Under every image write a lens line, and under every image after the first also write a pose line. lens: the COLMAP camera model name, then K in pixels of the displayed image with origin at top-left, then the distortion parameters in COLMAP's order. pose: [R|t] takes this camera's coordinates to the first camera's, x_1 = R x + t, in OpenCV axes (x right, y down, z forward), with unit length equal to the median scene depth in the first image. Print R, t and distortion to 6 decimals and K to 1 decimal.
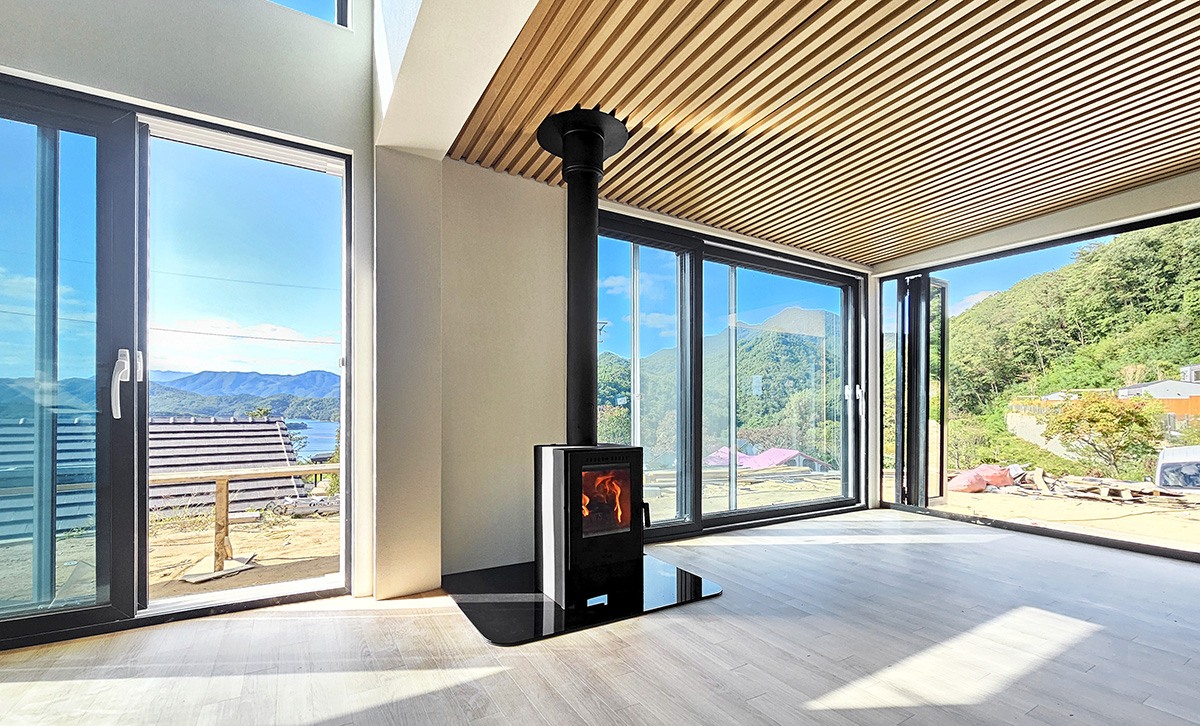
lens RADIAL K [[515.0, 0, 589.7], [0, 515.0, 400.4], [0, 0, 1]] dist [-0.003273, 0.000111]
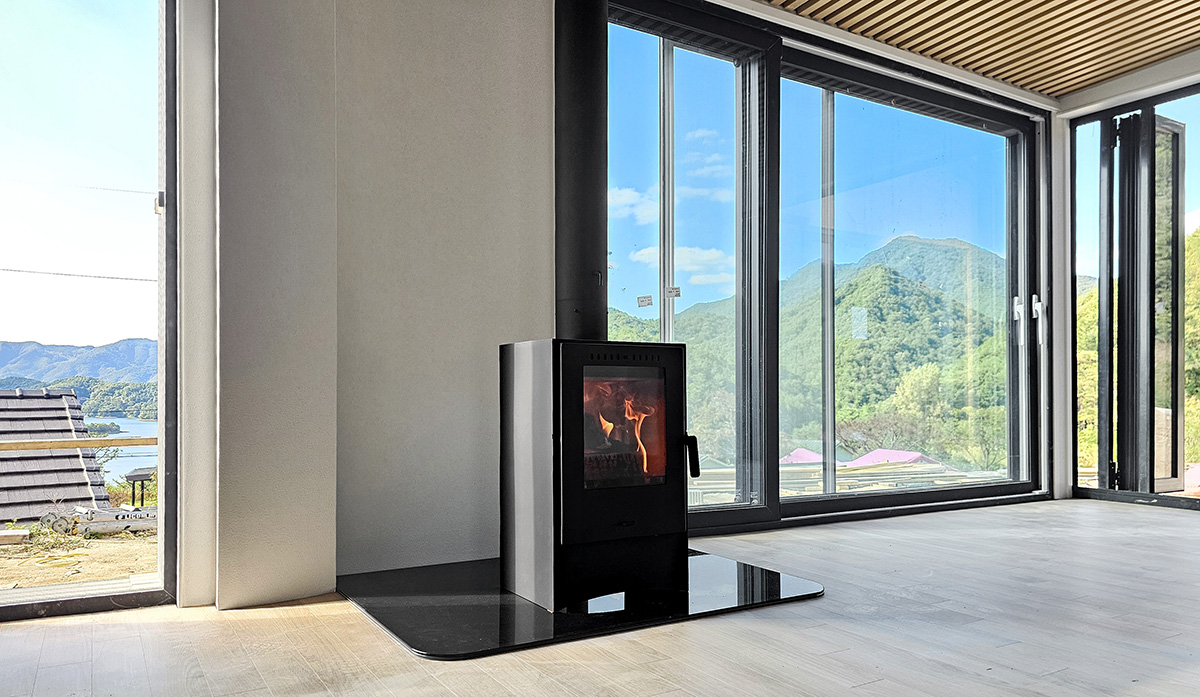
lens RADIAL K [[824.4, 0, 601.0], [0, 824.4, 380.7], [0, 0, 1]] dist [0.053129, -0.057456]
pose [[0.999761, -0.000721, 0.021849, -0.009370], [0.000768, 0.999997, -0.002160, 0.088757], [-0.021848, 0.002176, 0.999759, 0.046005]]
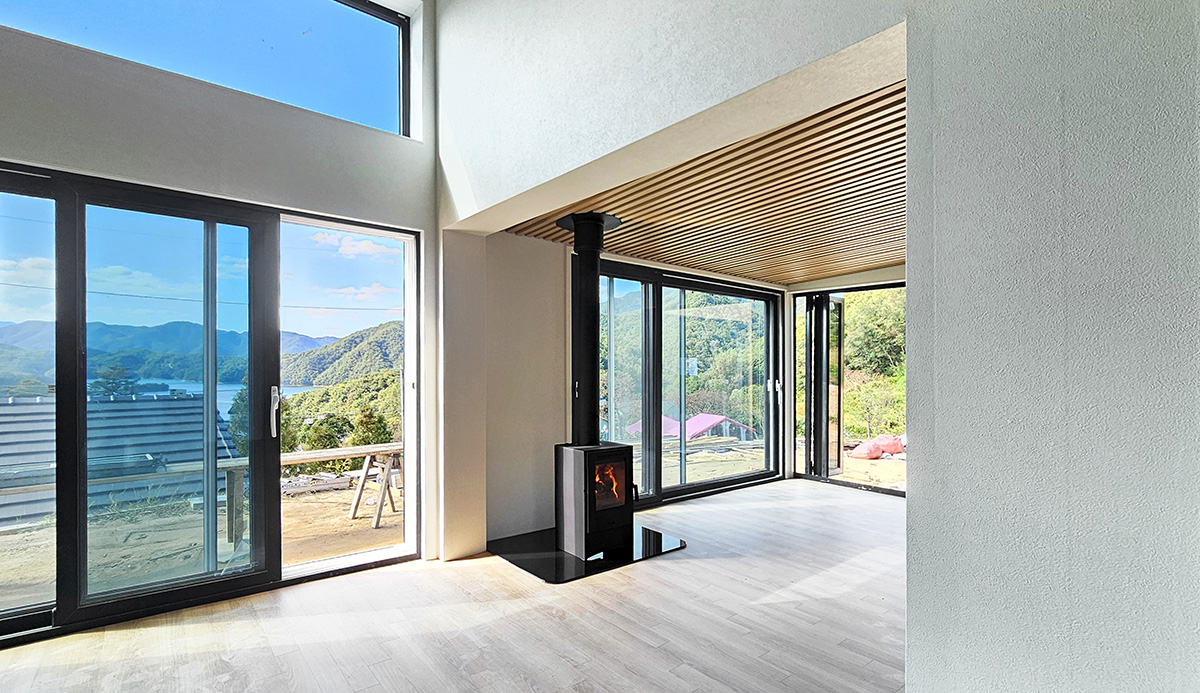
lens RADIAL K [[548.0, 0, 582.0], [0, 548.0, 355.7], [0, 0, 1]] dist [0.000193, 0.000067]
pose [[0.991175, 0.002700, 0.132532, -0.156918], [-0.001674, 0.999968, -0.007854, -0.096364], [-0.132549, 0.007563, 0.991148, -0.322911]]
